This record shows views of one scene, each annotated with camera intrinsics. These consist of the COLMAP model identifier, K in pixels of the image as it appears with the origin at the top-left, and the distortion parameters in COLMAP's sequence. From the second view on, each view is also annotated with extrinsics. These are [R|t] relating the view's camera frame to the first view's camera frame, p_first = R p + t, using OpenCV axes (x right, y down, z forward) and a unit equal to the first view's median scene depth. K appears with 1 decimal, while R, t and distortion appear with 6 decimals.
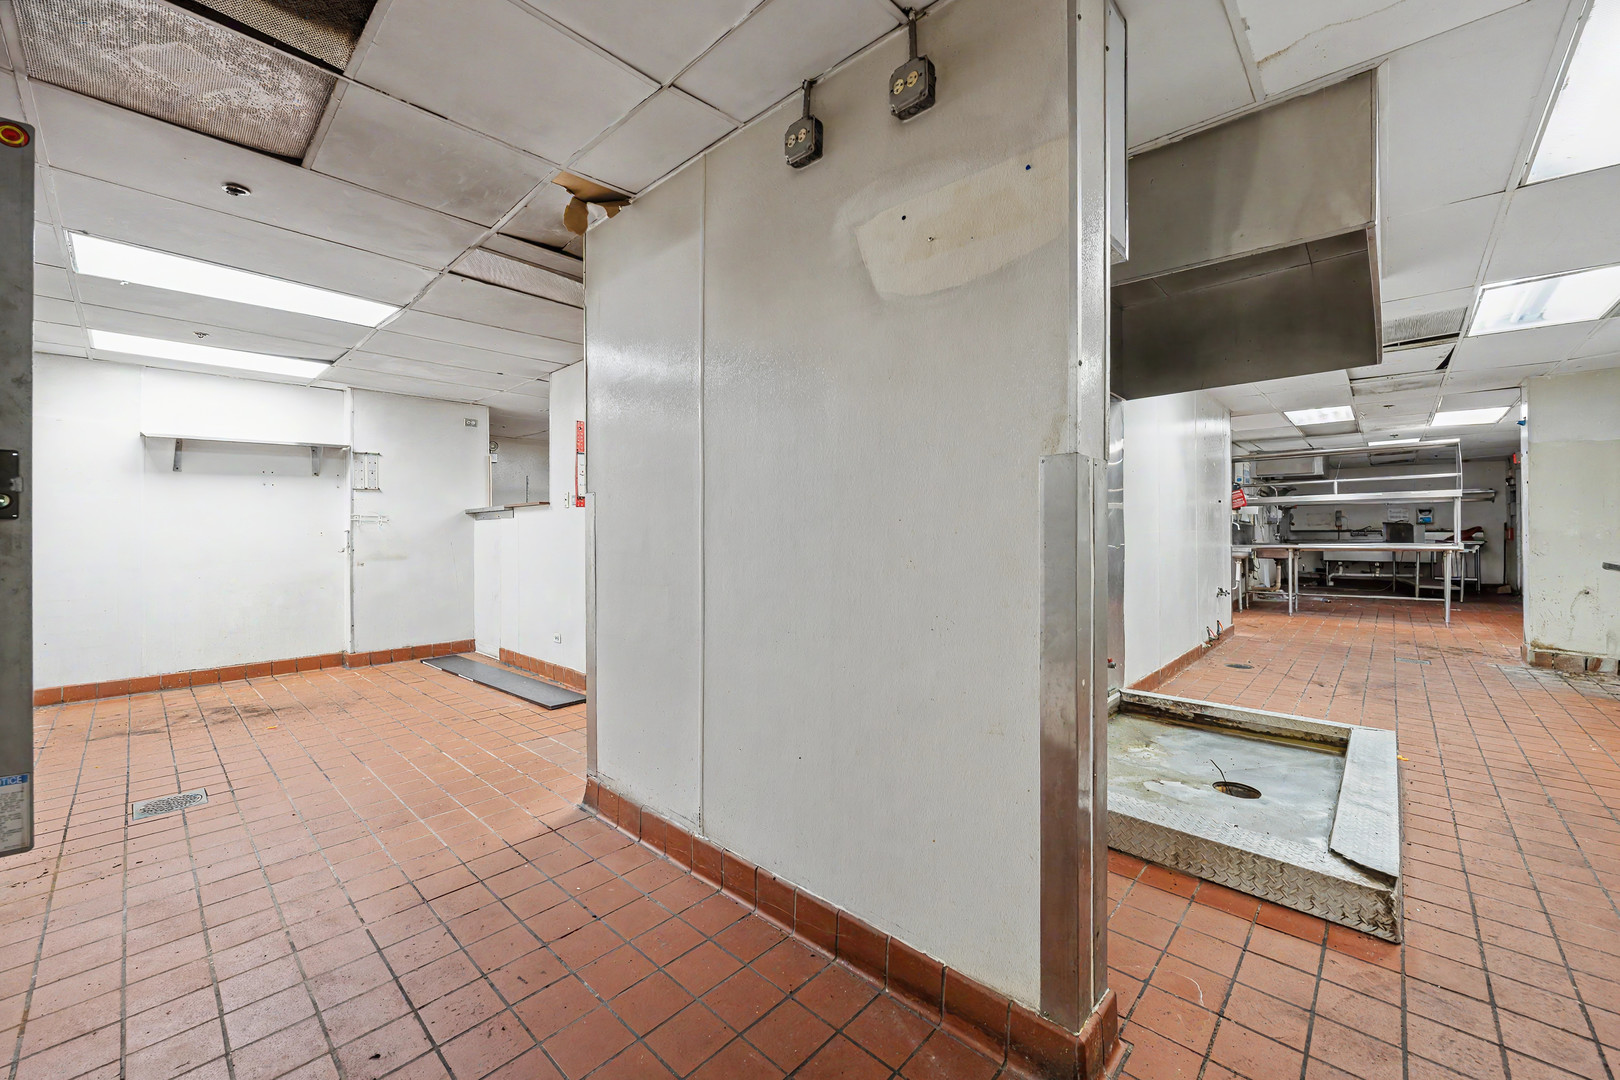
lens RADIAL K [[629.3, 0, 806.7], [0, 629.3, 533.6], [0, 0, 1]] dist [-0.001778, -0.000088]
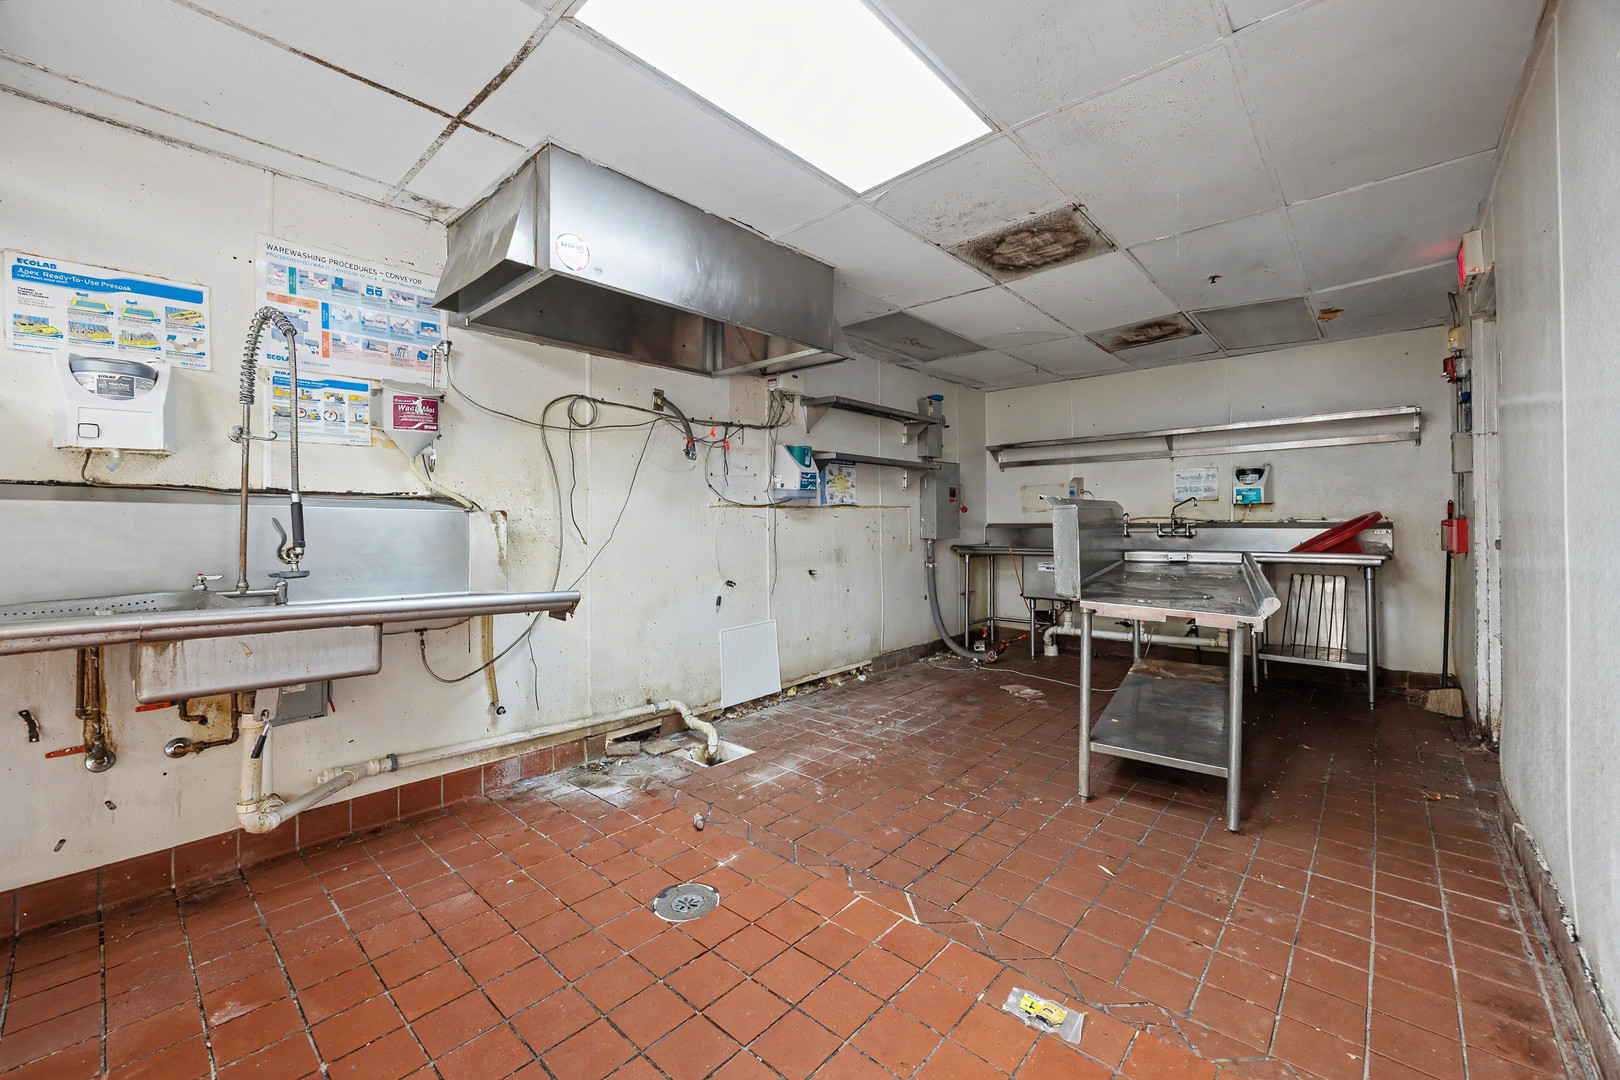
lens RADIAL K [[629.3, 0, 814.3], [0, 629.3, 531.0], [0, 0, 1]] dist [-0.001778, -0.000088]
pose [[0.999829, -0.000610, 0.018478, 0.744451], [0.000617, 1.000000, -0.000338, -0.000729], [-0.018478, 0.000350, 0.999829, 0.648453]]
